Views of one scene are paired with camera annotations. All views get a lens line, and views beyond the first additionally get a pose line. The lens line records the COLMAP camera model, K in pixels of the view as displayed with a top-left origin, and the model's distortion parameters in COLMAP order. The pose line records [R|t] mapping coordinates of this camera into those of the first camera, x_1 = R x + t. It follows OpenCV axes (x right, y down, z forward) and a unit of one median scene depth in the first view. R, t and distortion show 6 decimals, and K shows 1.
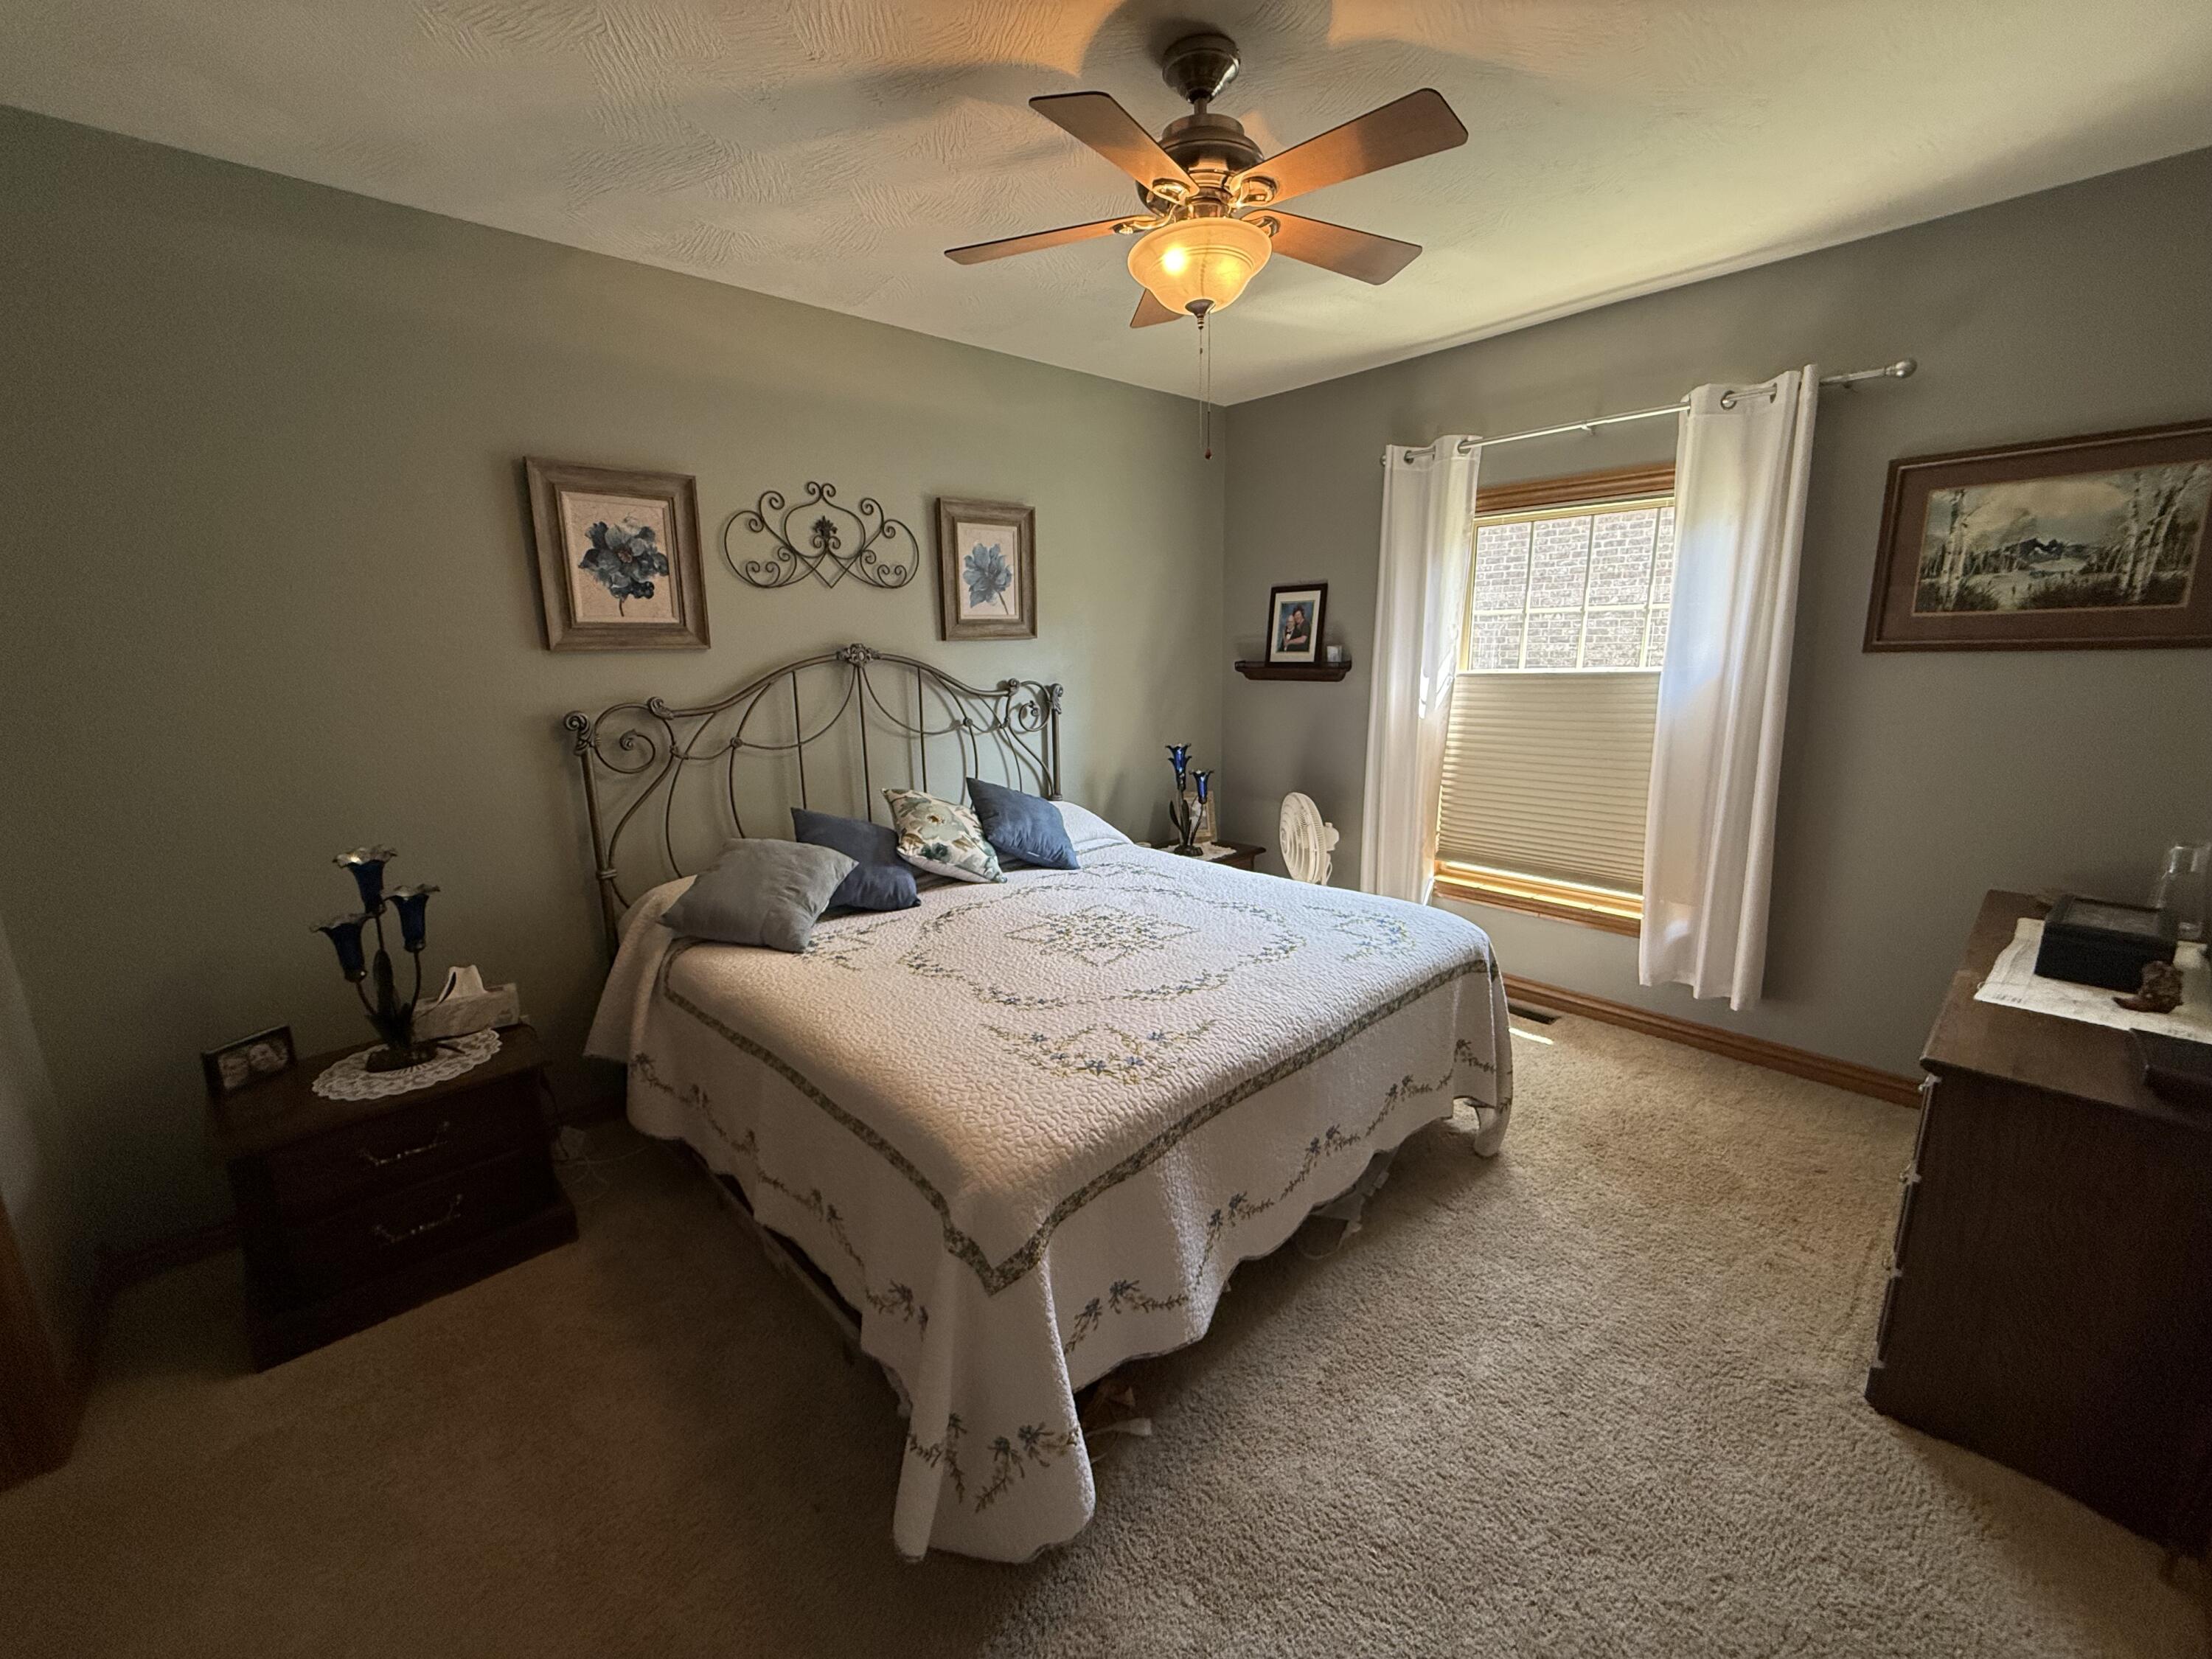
lens RADIAL K [[885.0, 0, 1103.8], [0, 885.0, 829.2], [0, 0, 1]] dist [0.003697, 0.000718]
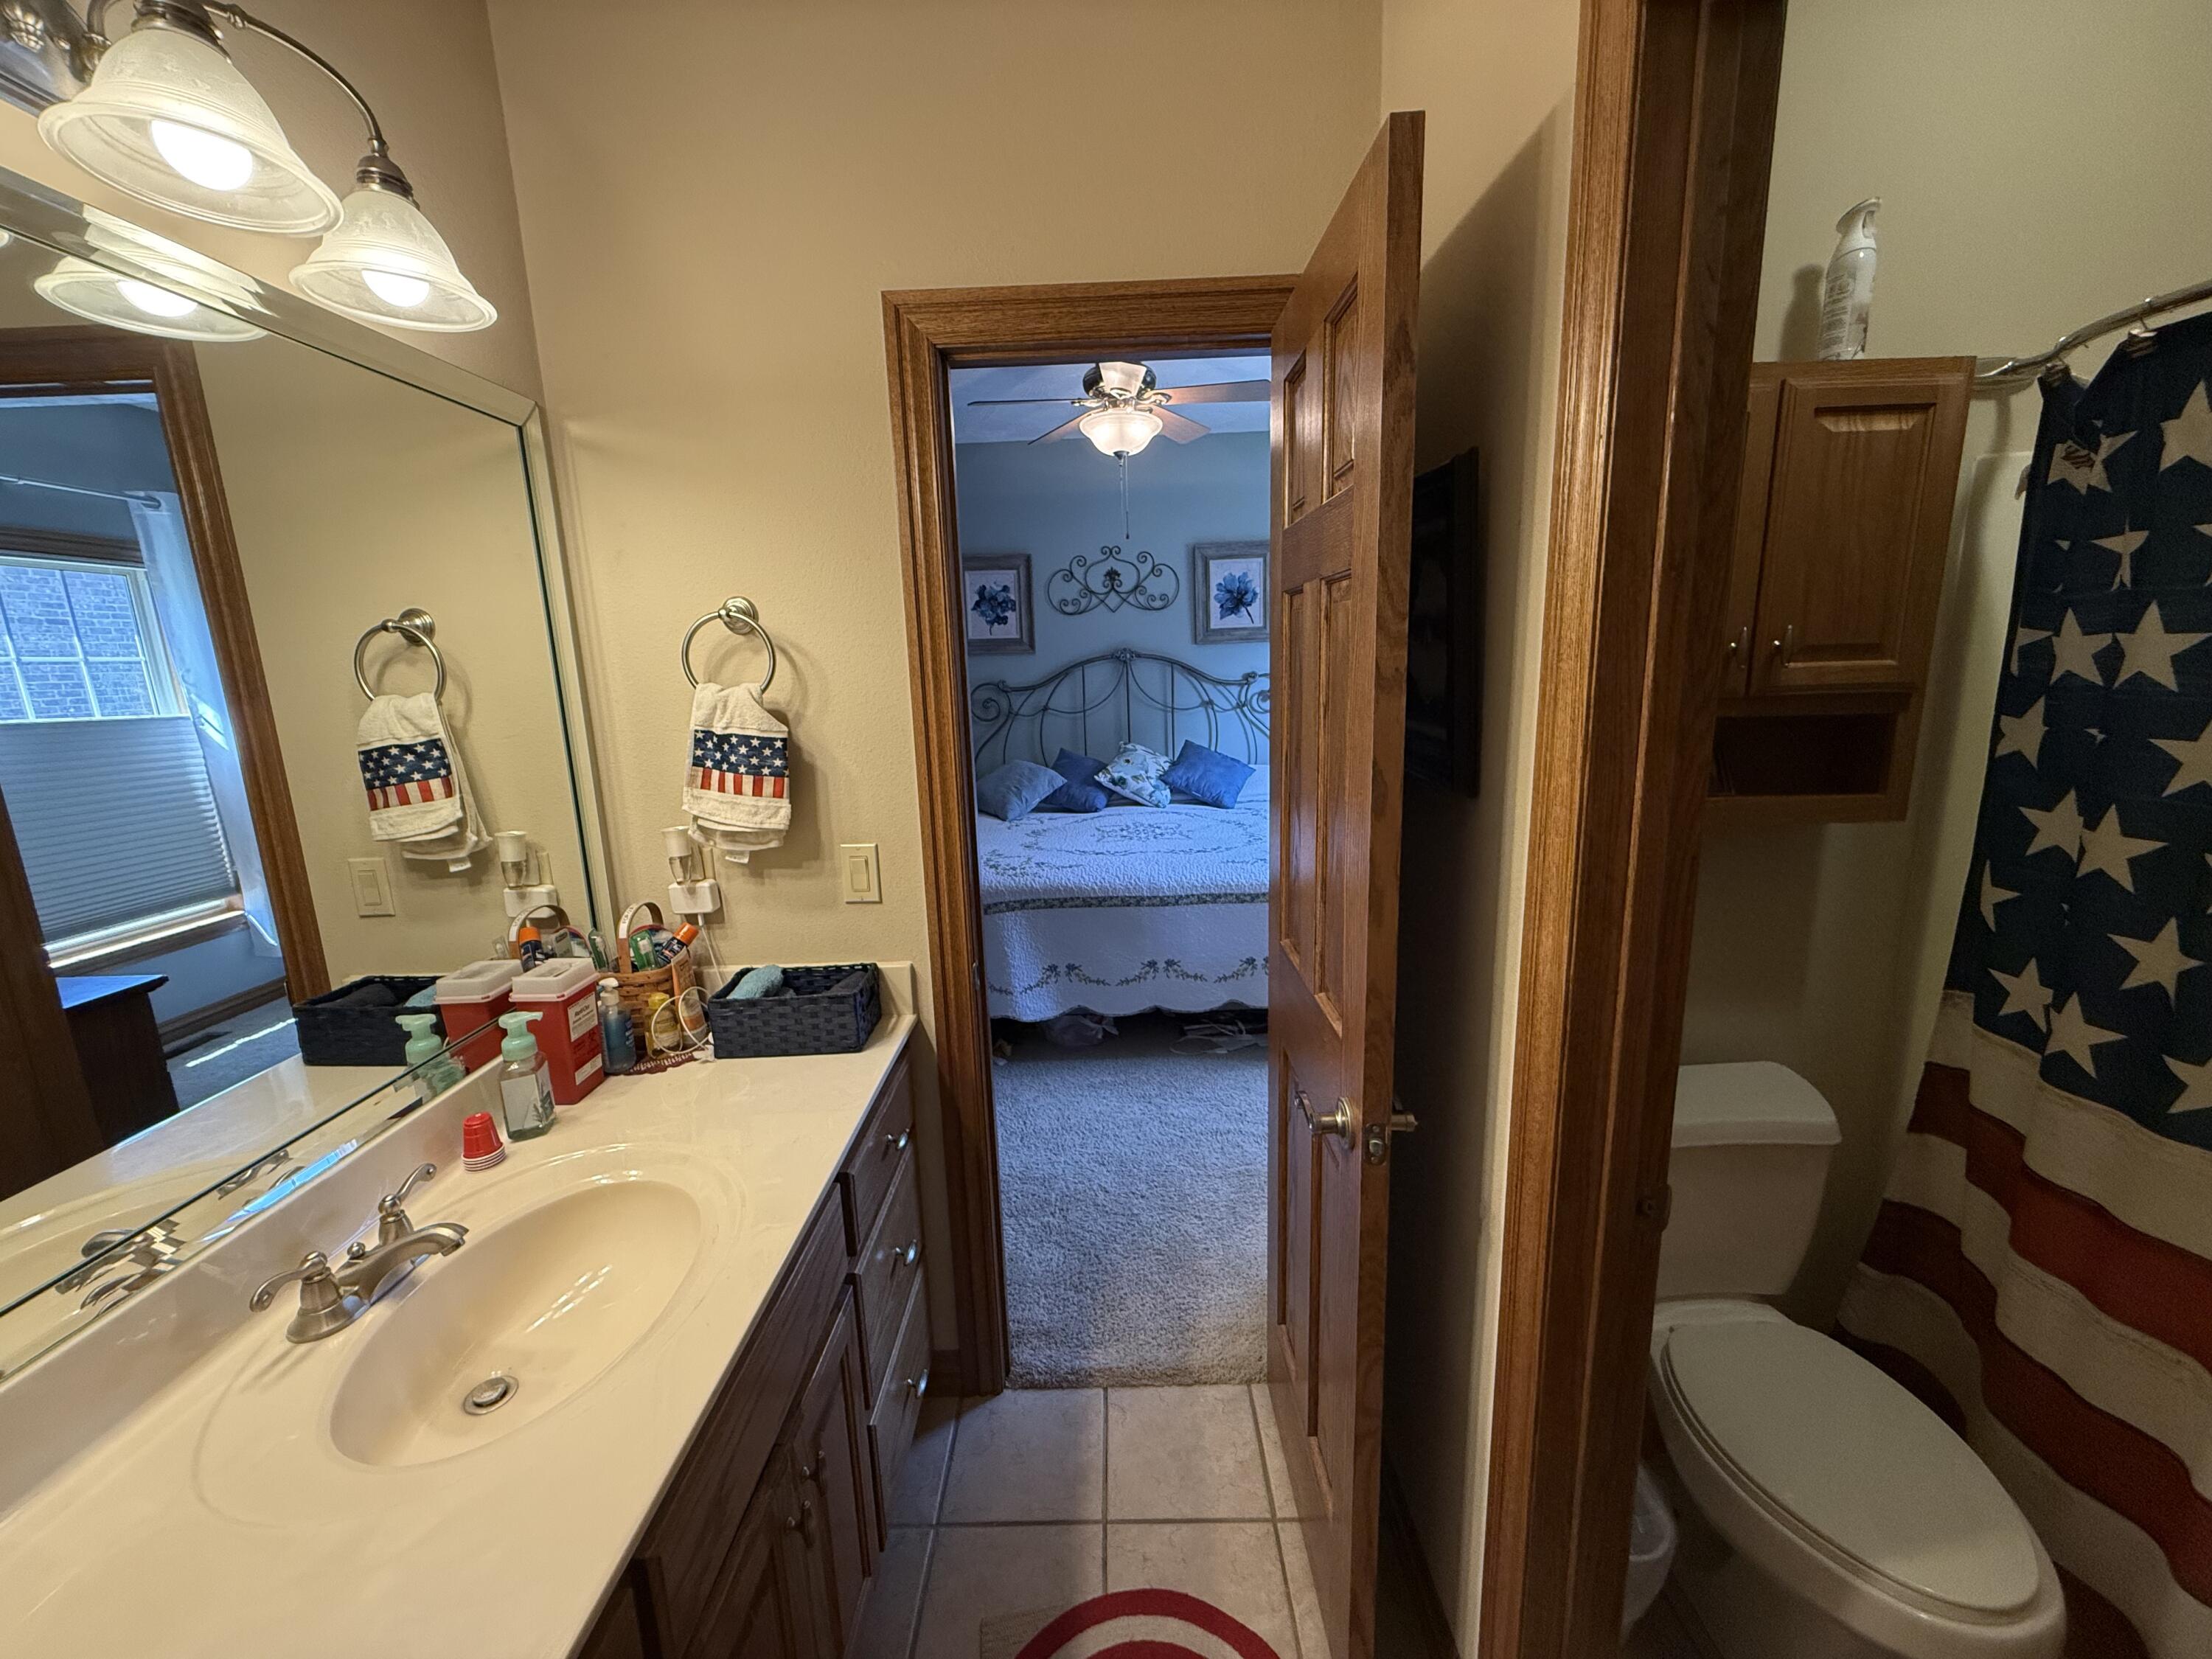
lens RADIAL K [[885.0, 0, 1103.1], [0, 885.0, 831.1], [0, 0, 1]] dist [0.003697, 0.000718]
pose [[0.733033, 0.125664, -0.668484, 0.821298], [-0.121325, 0.991182, 0.053285, 0.031820], [0.669285, 0.042045, 0.741815, -0.167696]]
